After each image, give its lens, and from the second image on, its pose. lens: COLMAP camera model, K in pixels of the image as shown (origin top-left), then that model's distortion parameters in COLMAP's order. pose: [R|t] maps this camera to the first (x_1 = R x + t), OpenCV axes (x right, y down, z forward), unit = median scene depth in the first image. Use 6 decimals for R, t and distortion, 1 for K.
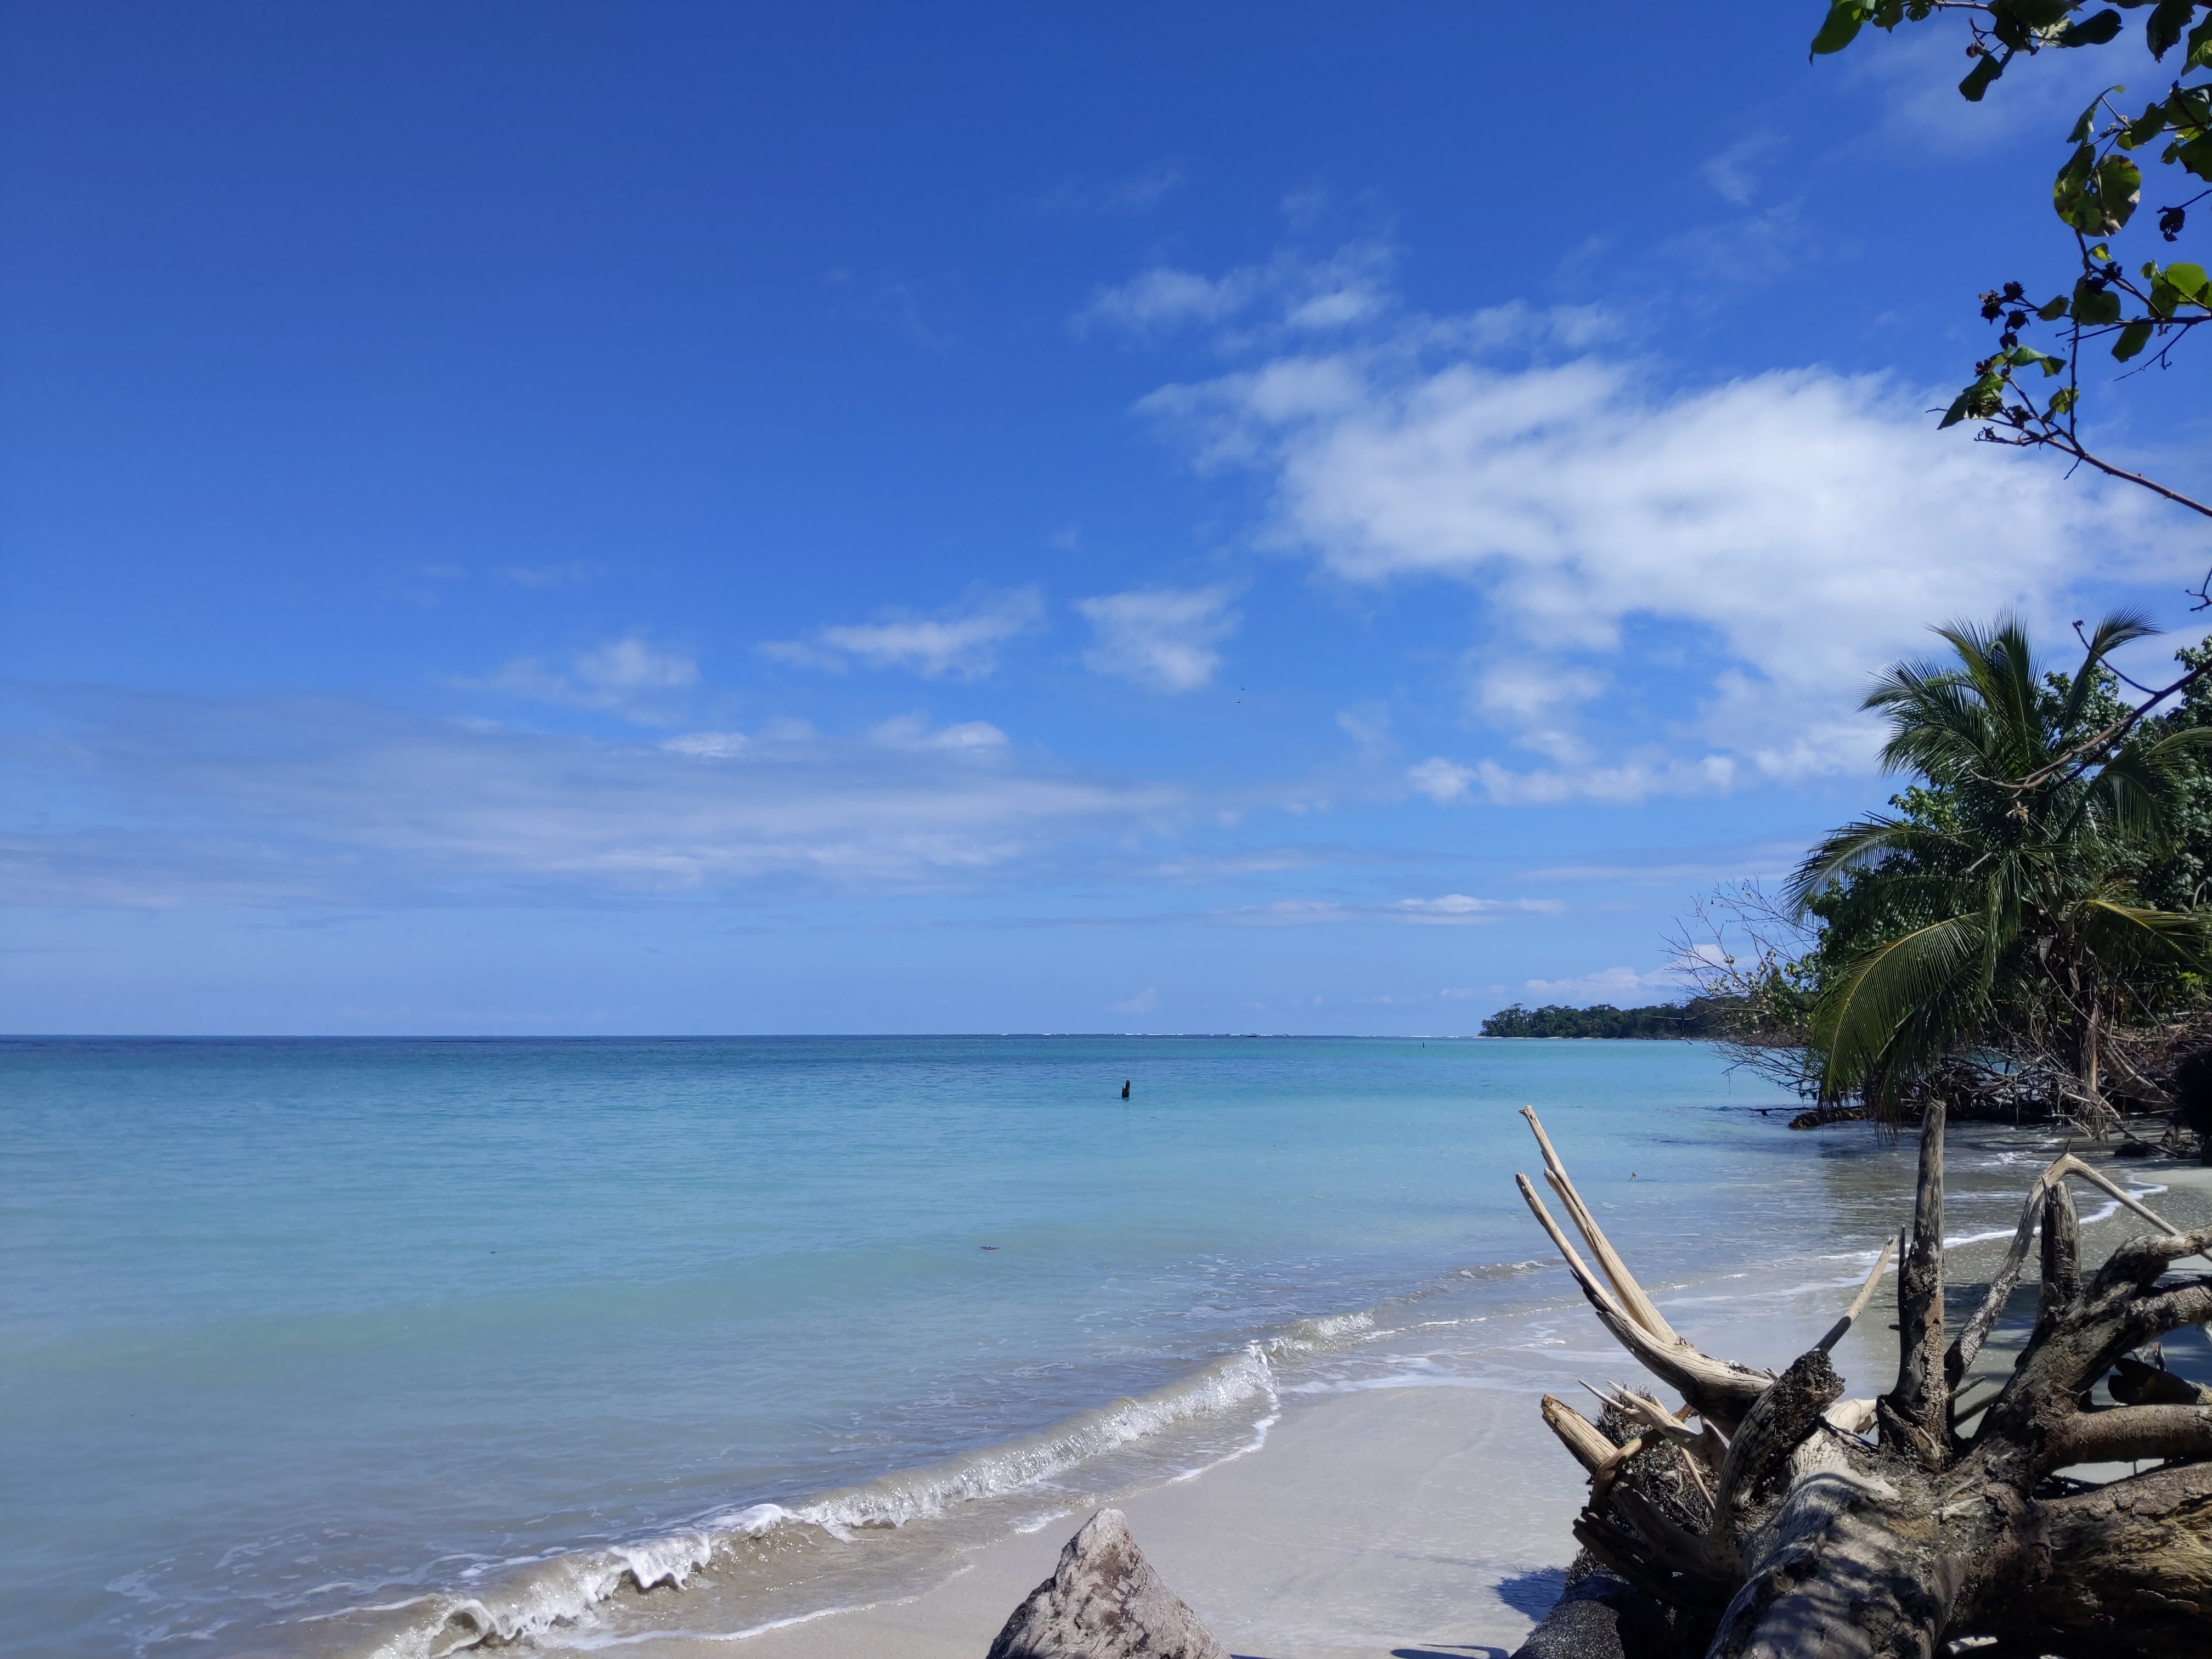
lens RADIAL K [[1711.0, 0, 1101.1], [0, 1711.0, 768.7], [0, 0, 1]] dist [0.032700, -0.058824]
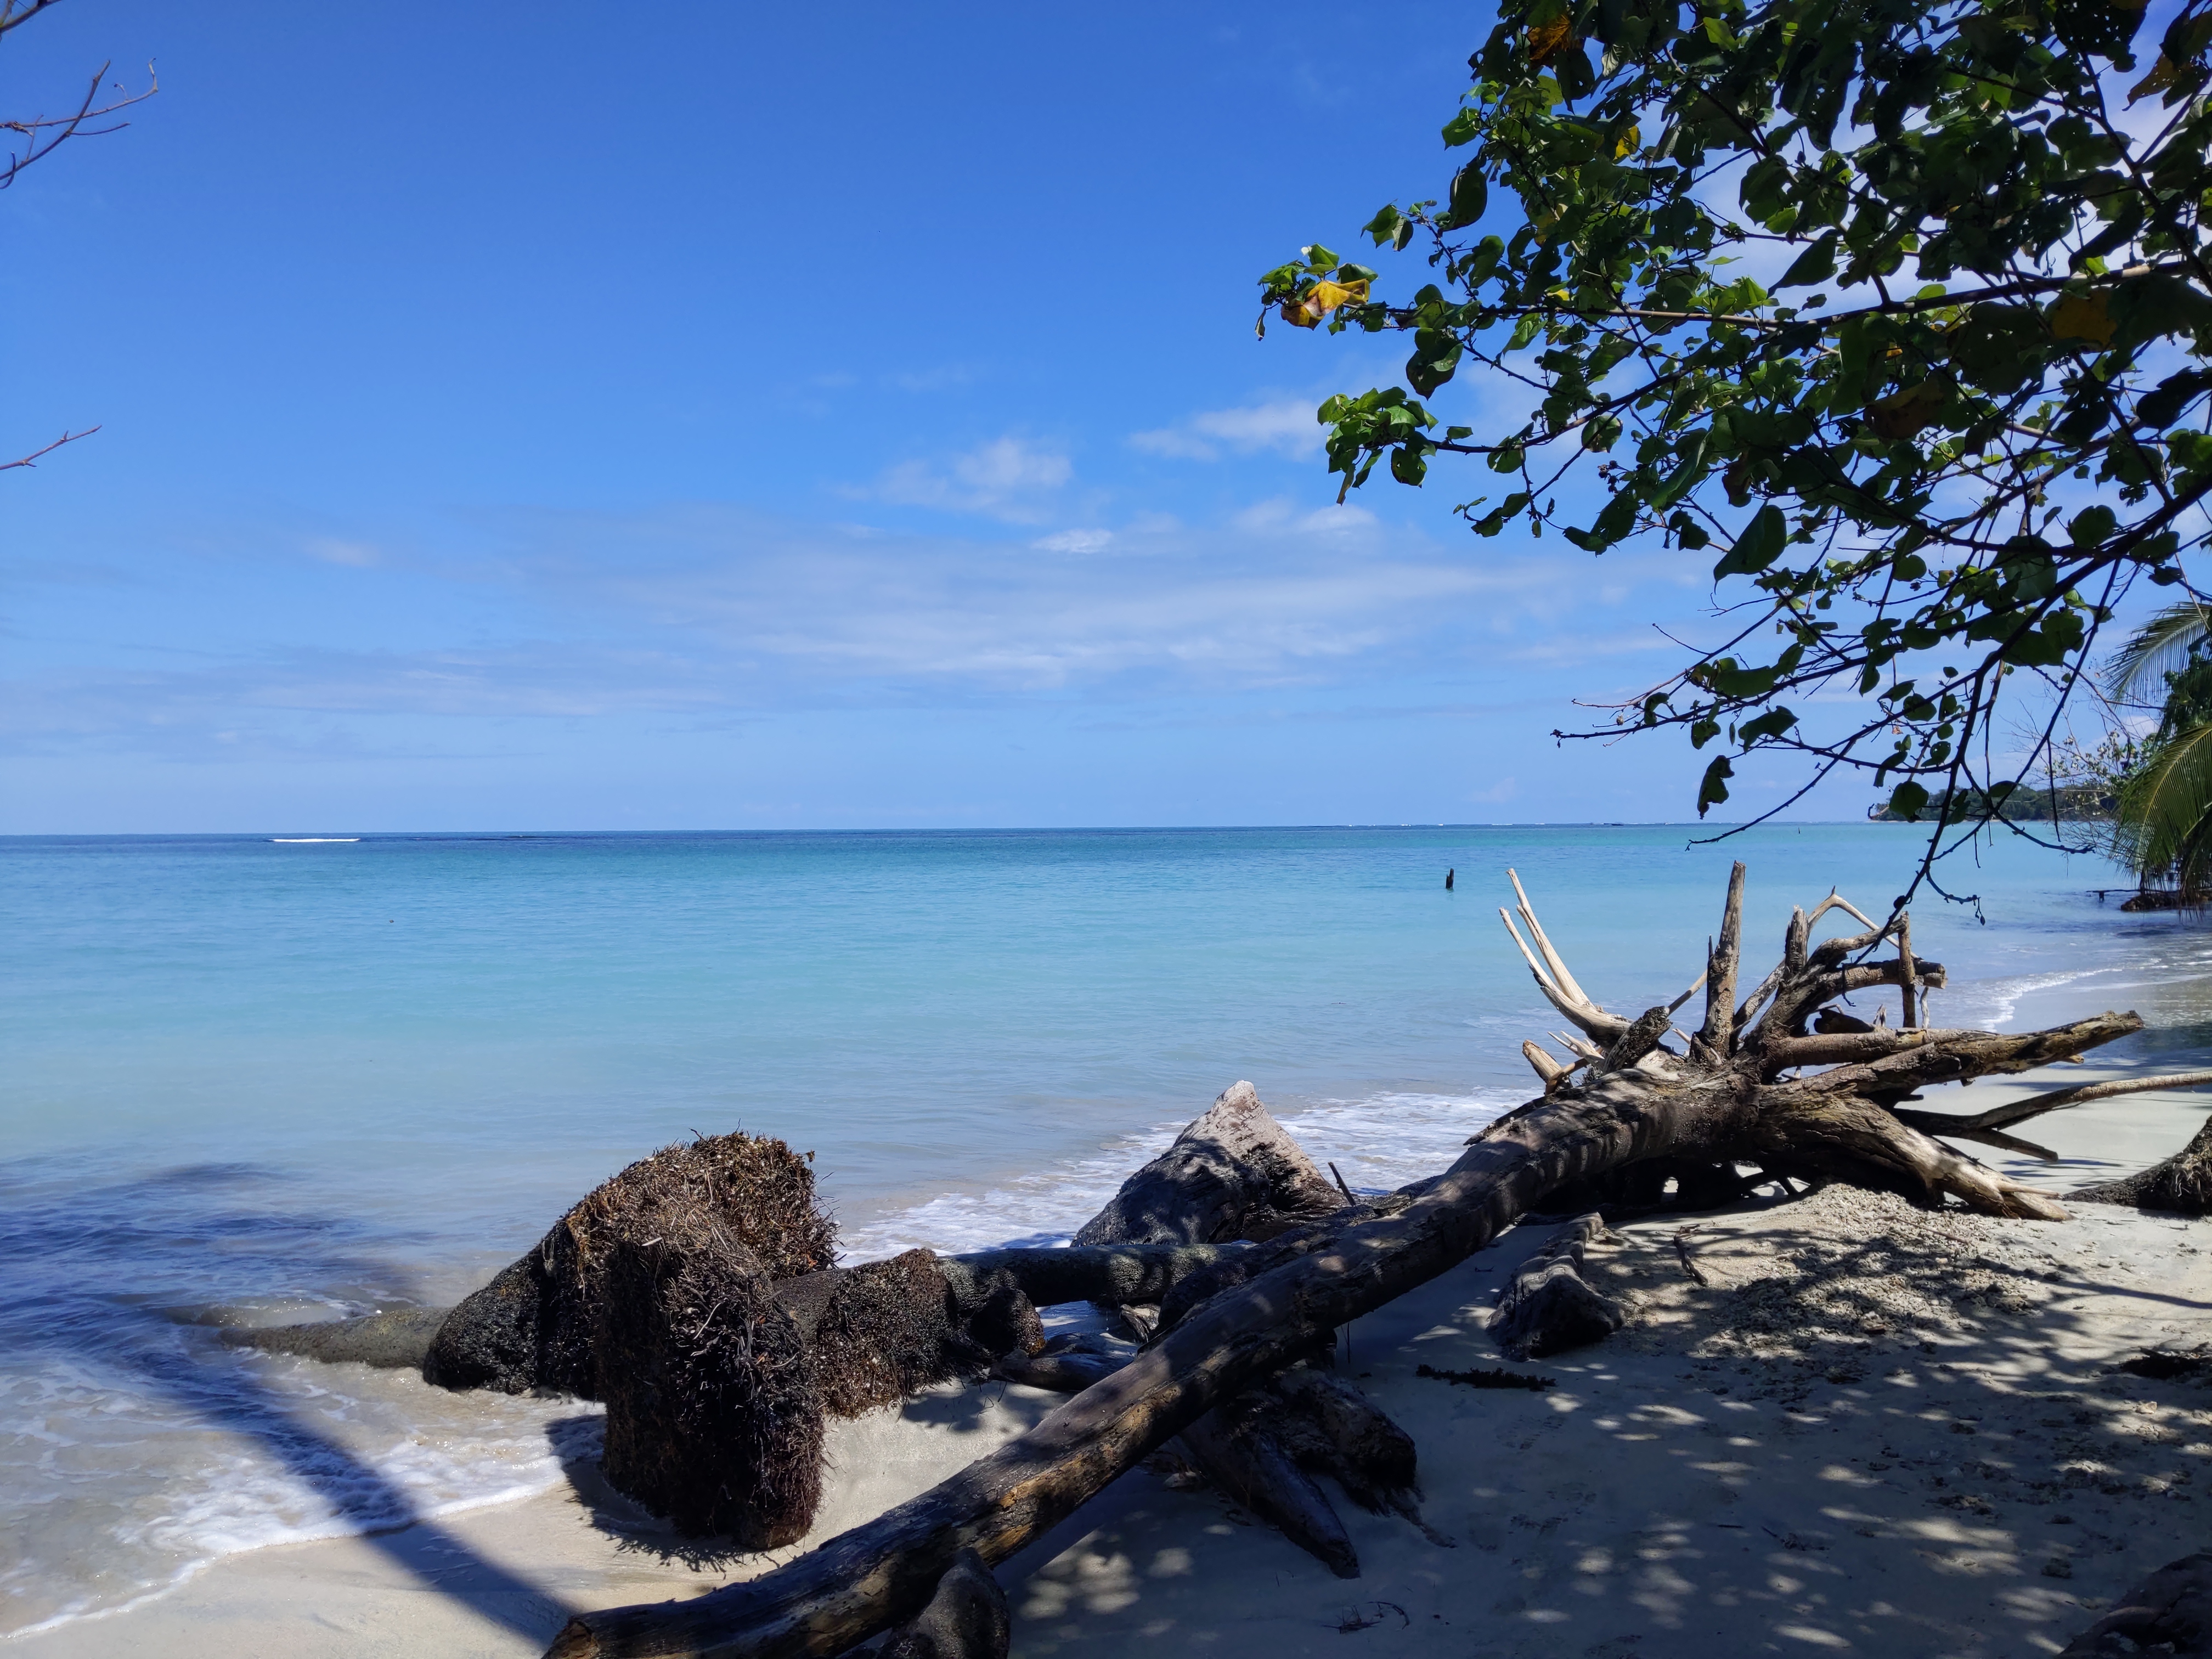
lens RADIAL K [[1755.0, 0, 1090.5], [0, 1755.0, 825.9], [0, 0, 1]] dist [0.016248, 0.002730]
pose [[0.975665, -0.011131, -0.218985, 0.168389], [0.044978, 0.987633, 0.150196, -0.087026], [0.214605, -0.156391, 0.964099, -0.531459]]
